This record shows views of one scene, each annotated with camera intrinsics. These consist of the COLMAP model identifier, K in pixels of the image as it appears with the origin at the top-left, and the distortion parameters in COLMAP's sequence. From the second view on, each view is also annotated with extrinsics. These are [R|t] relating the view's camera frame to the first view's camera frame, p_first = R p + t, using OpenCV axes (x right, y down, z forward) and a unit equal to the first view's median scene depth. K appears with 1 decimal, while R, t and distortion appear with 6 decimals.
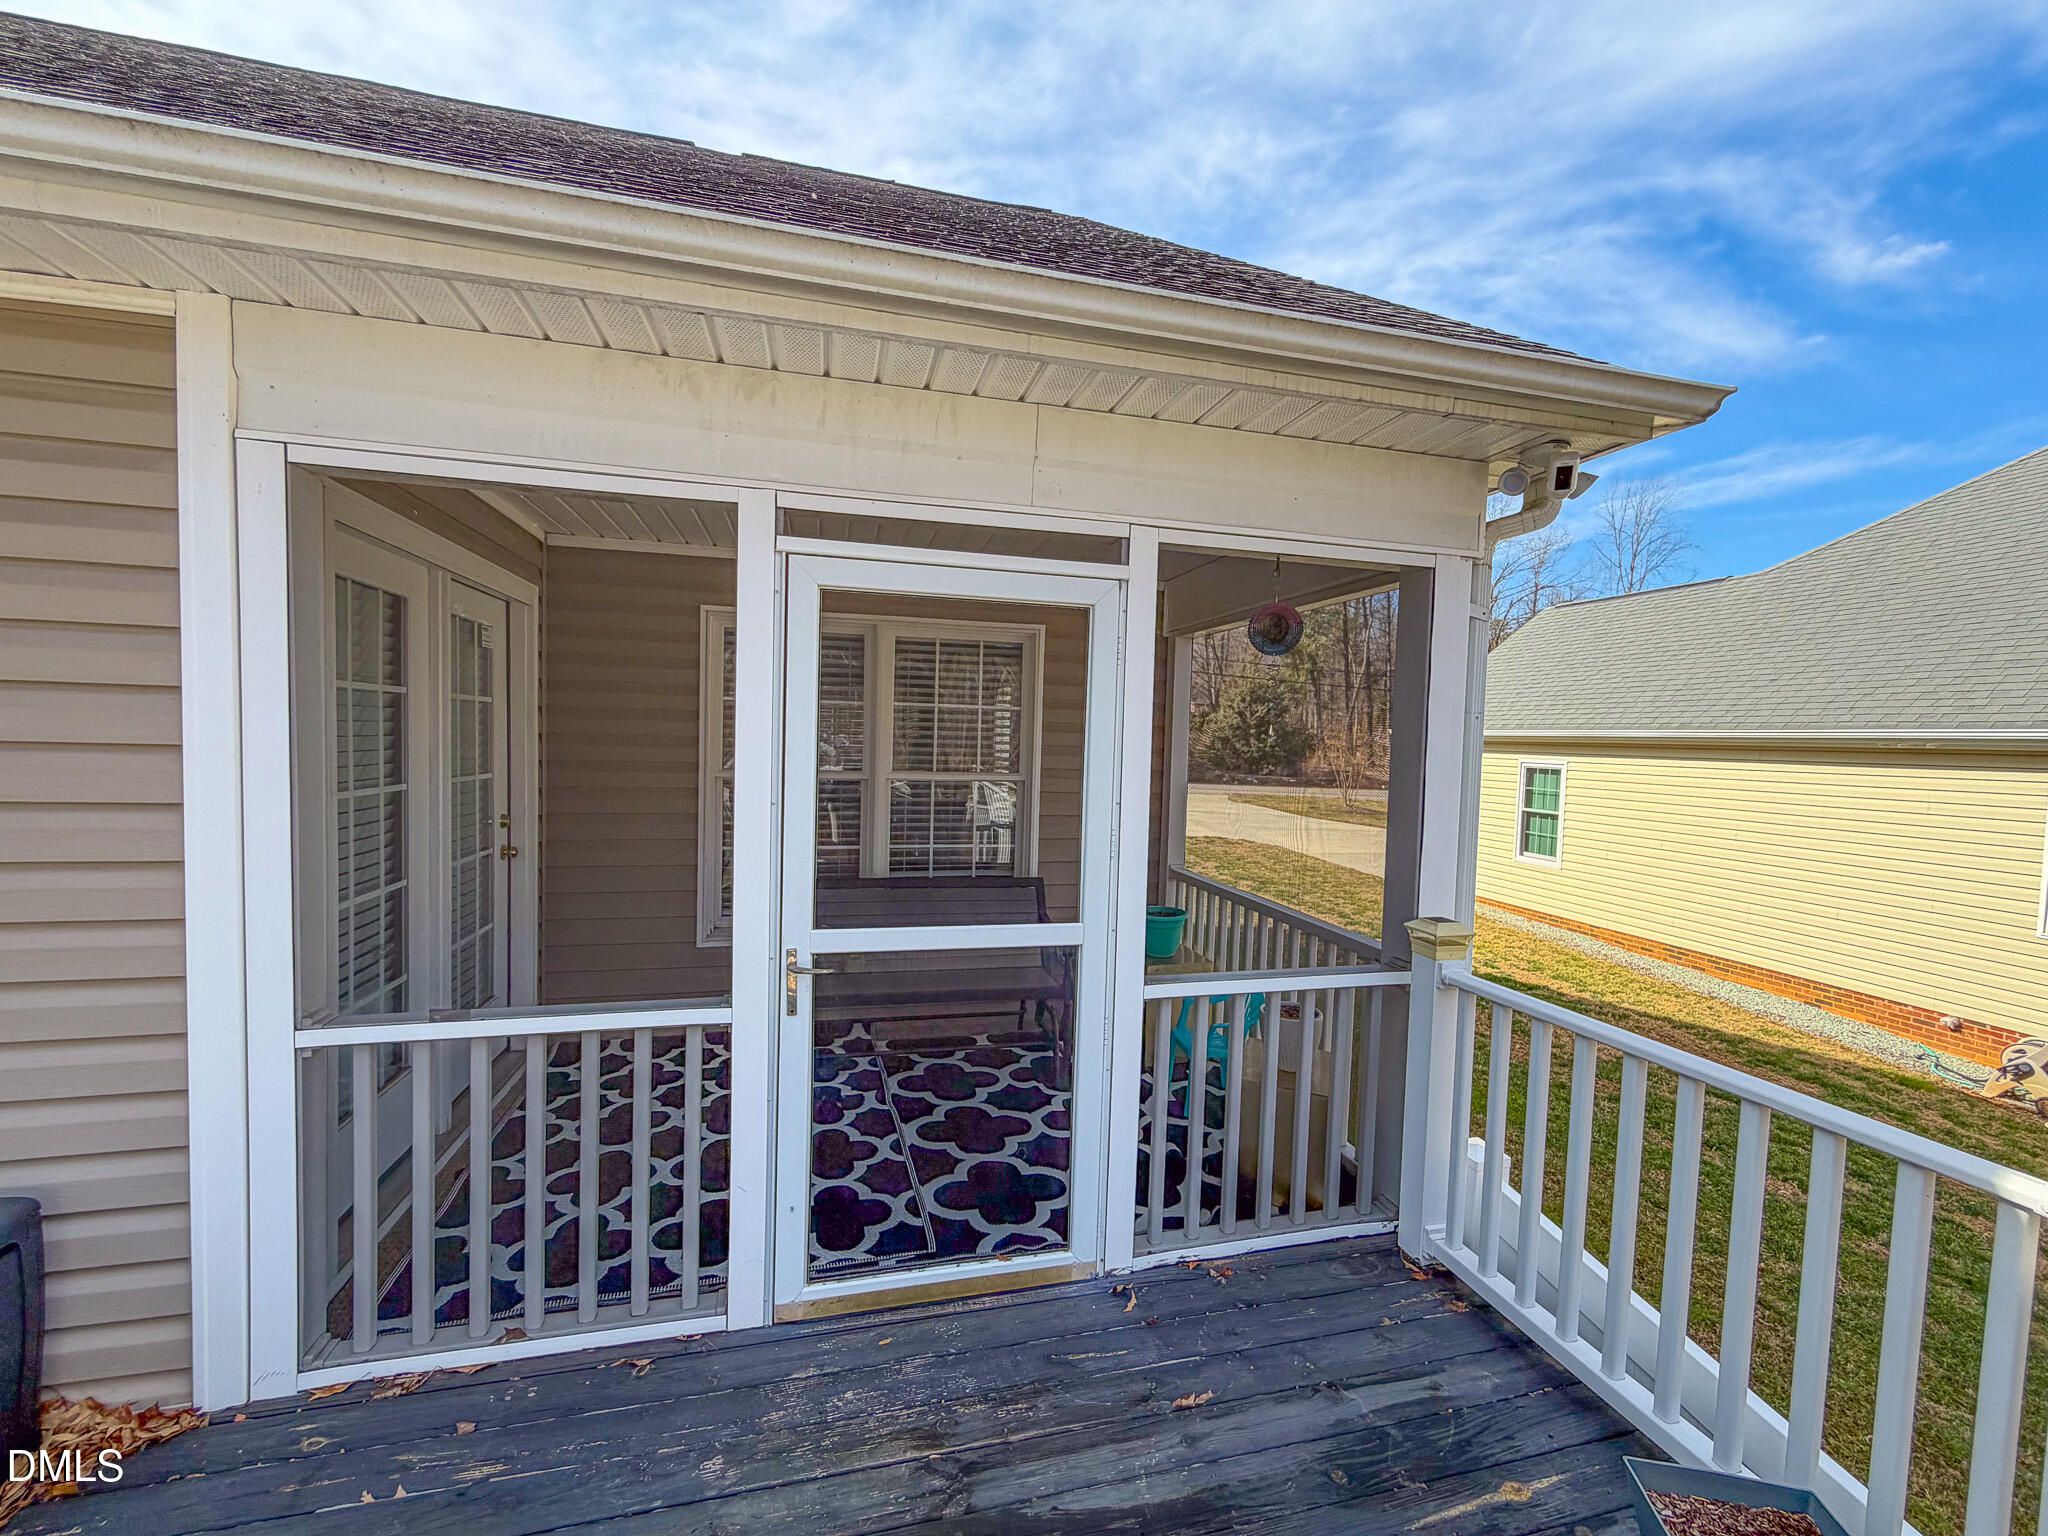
lens RADIAL K [[819.4, 0, 1021.8], [0, 819.4, 772.5], [0, 0, 1]] dist [-0.000757, -0.000344]
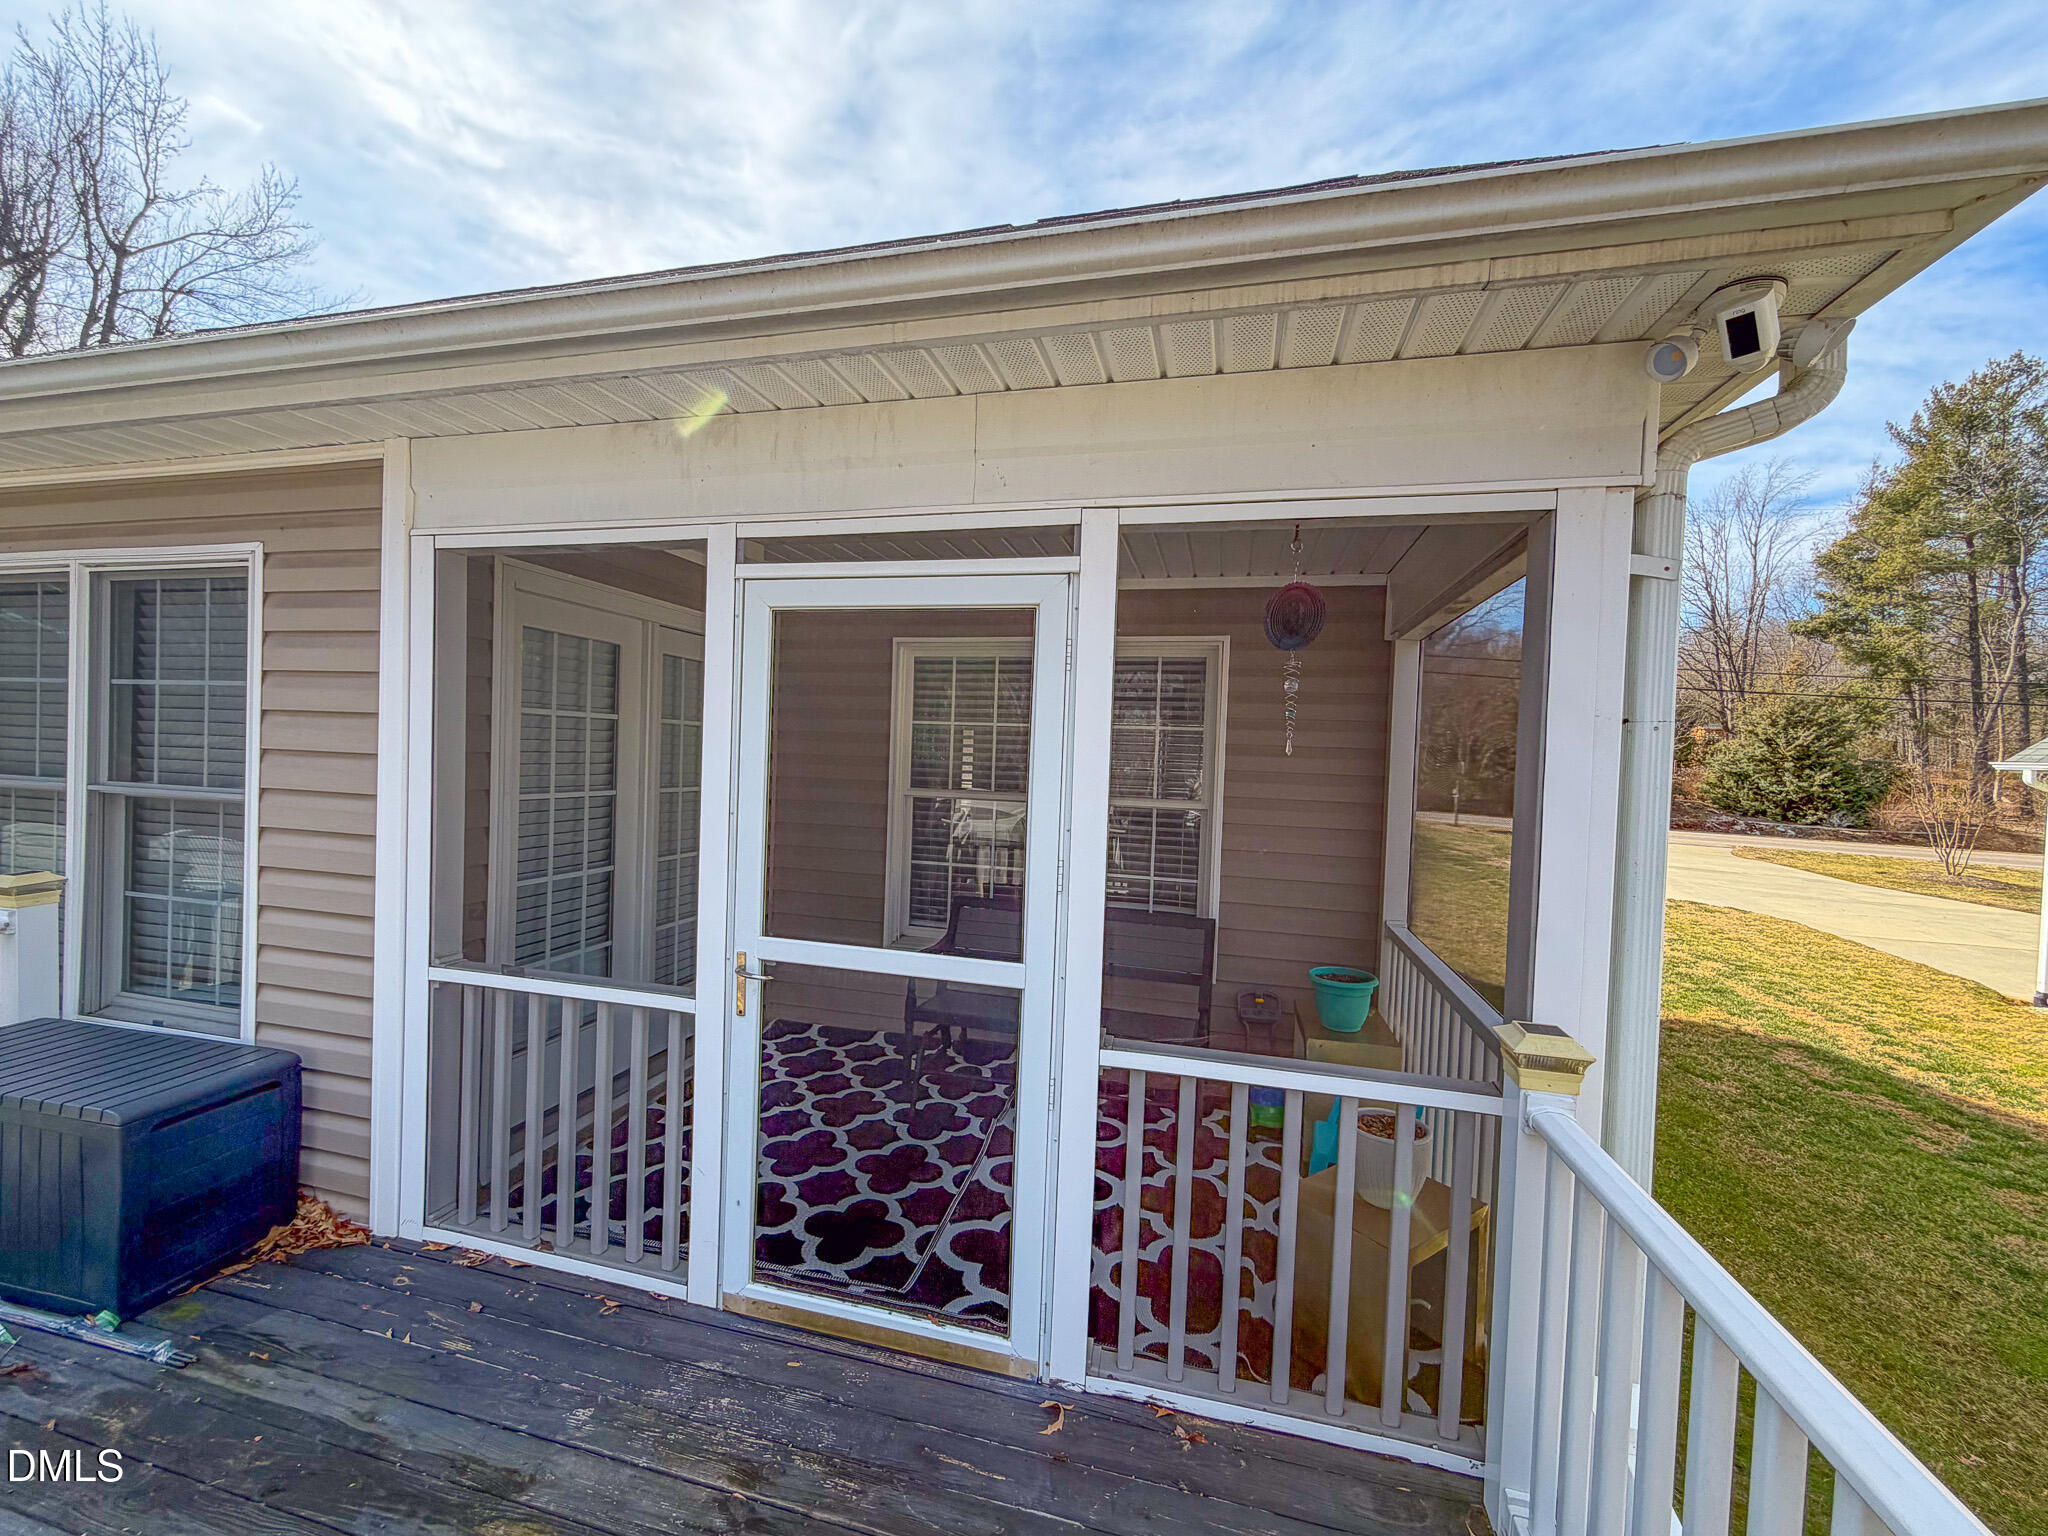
lens RADIAL K [[819.4, 0, 1020.3], [0, 819.4, 772.3], [0, 0, 1]] dist [-0.000757, -0.000344]
pose [[0.877678, 0.013718, -0.479055, 0.516851], [-0.031568, 0.999074, -0.029228, 0.003744], [0.478210, 0.040776, 0.877298, 0.229420]]
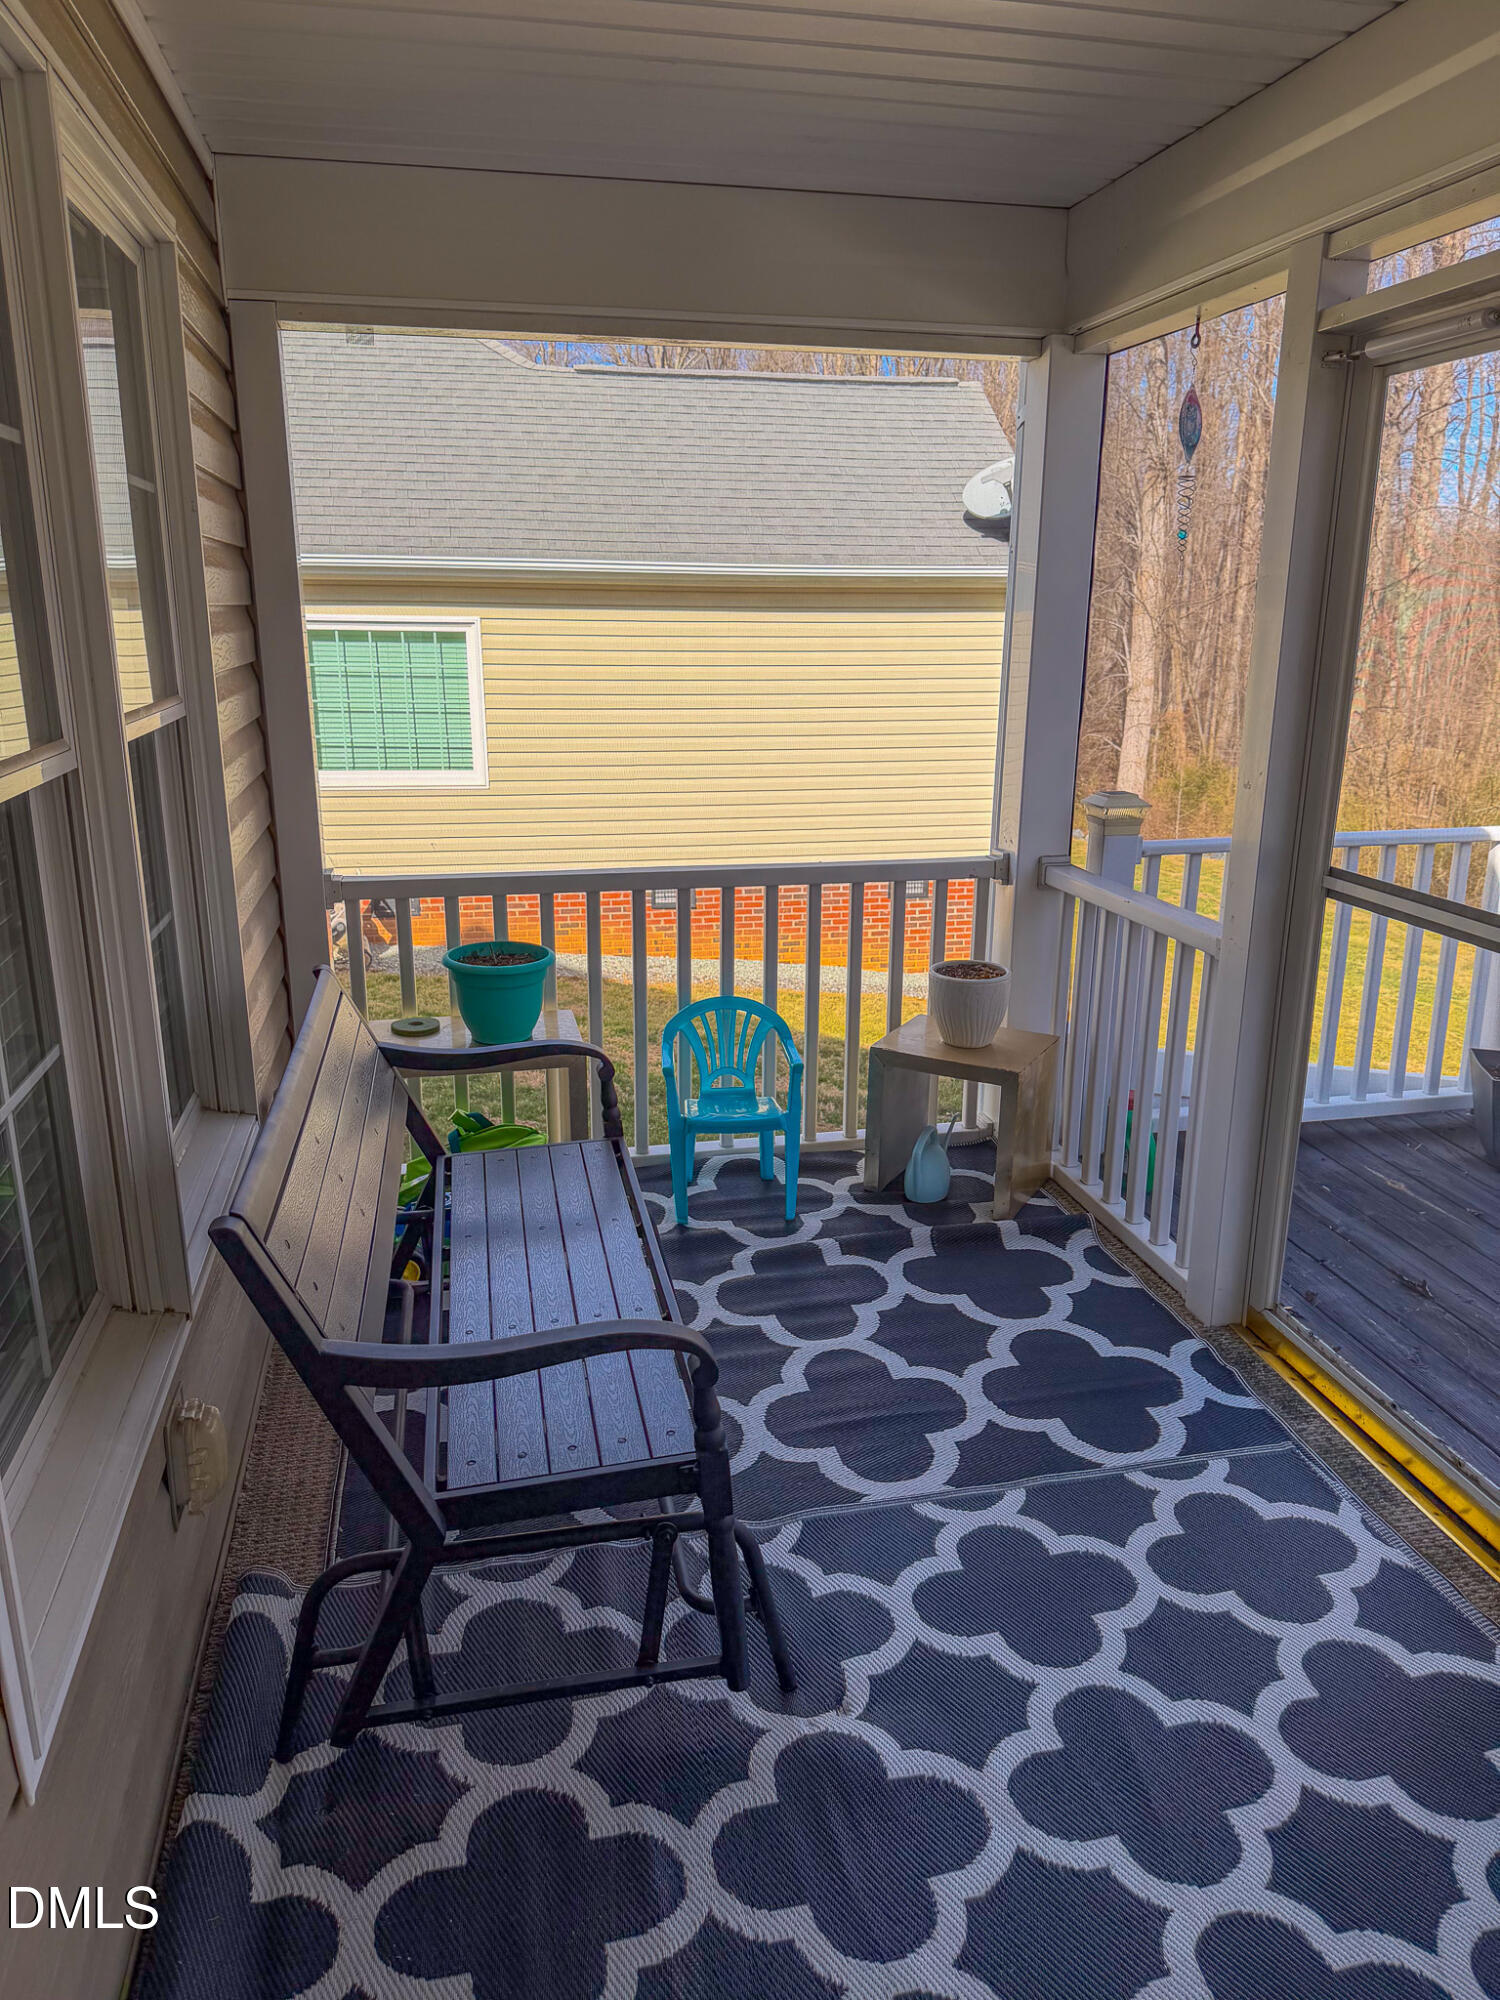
lens RADIAL K [[1382.7, 0, 752.1], [0, 1382.7, 997.8], [0, 0, 1]] dist [-0.003719, -0.002373]
pose [[0.051061, -0.307652, 0.950128, -1.160181], [0.040263, 0.951230, 0.305844, -0.094033], [-0.997884, 0.022639, 0.060958, 1.505347]]
